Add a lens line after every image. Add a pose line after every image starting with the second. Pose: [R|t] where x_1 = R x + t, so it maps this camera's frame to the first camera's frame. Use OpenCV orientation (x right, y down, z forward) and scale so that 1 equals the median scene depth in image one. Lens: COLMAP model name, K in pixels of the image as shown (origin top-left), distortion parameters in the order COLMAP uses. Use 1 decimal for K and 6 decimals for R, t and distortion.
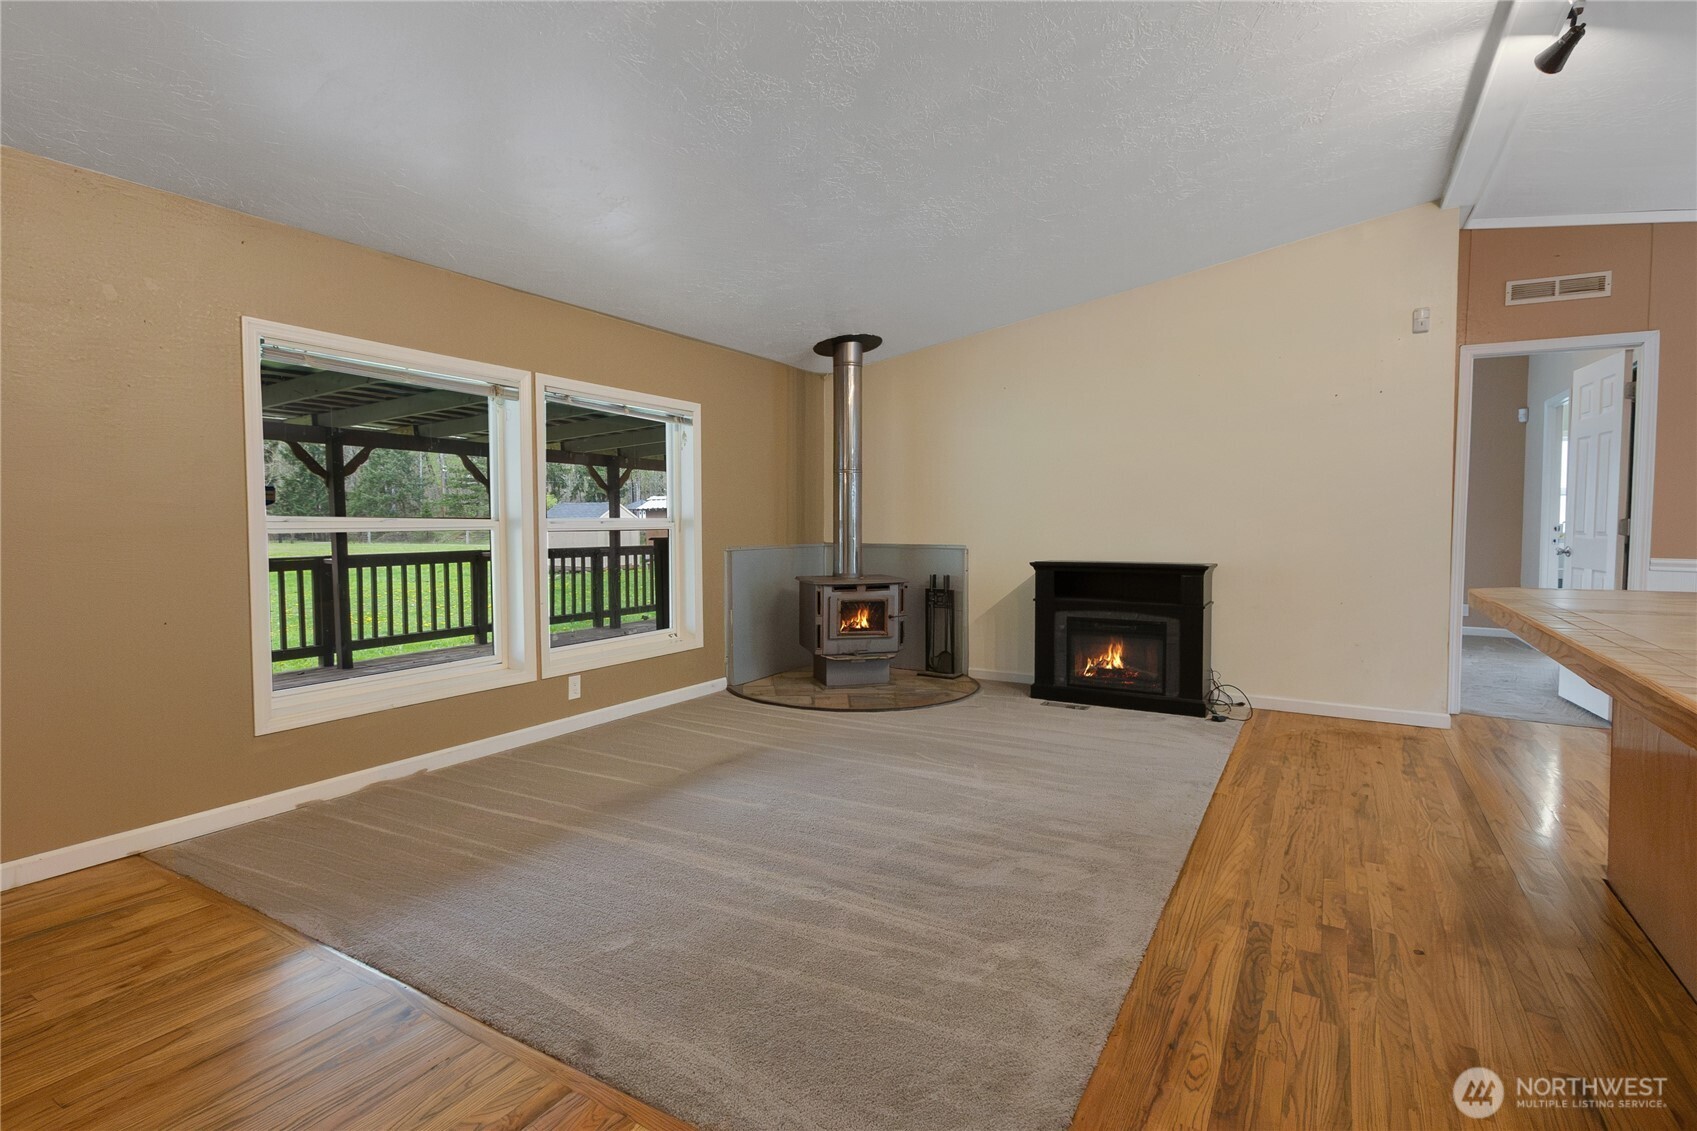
lens RADIAL K [[798.4, 0, 848.4], [0, 798.4, 541.1], [0, 0, 1]] dist [-0.005402, 0.000146]
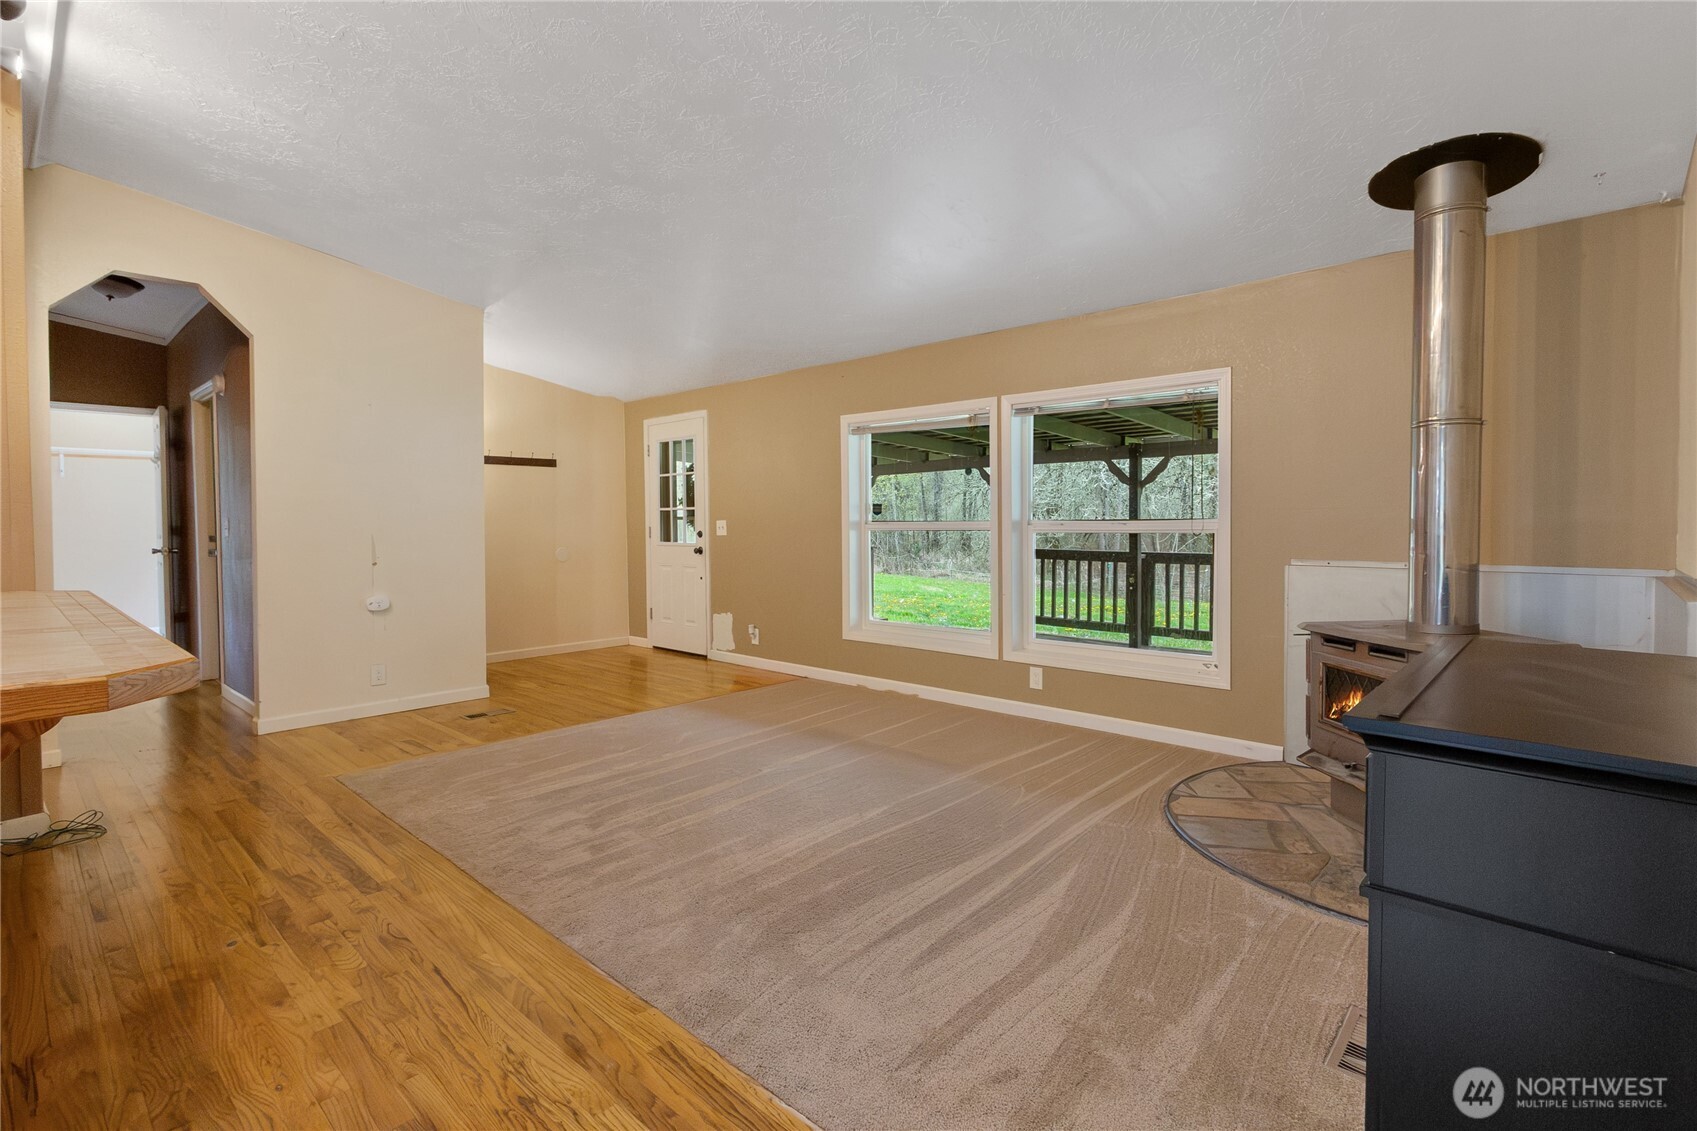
lens RADIAL K [[795.7, 0, 848.3], [0, 795.7, 555.6], [0, 0, 1]] dist [0.004092, -0.004035]
pose [[-0.194579, 0.041778, -0.979997, 1.160505], [-0.018380, 0.998762, 0.046227, -0.042180], [0.980715, 0.027007, -0.193570, 1.470501]]
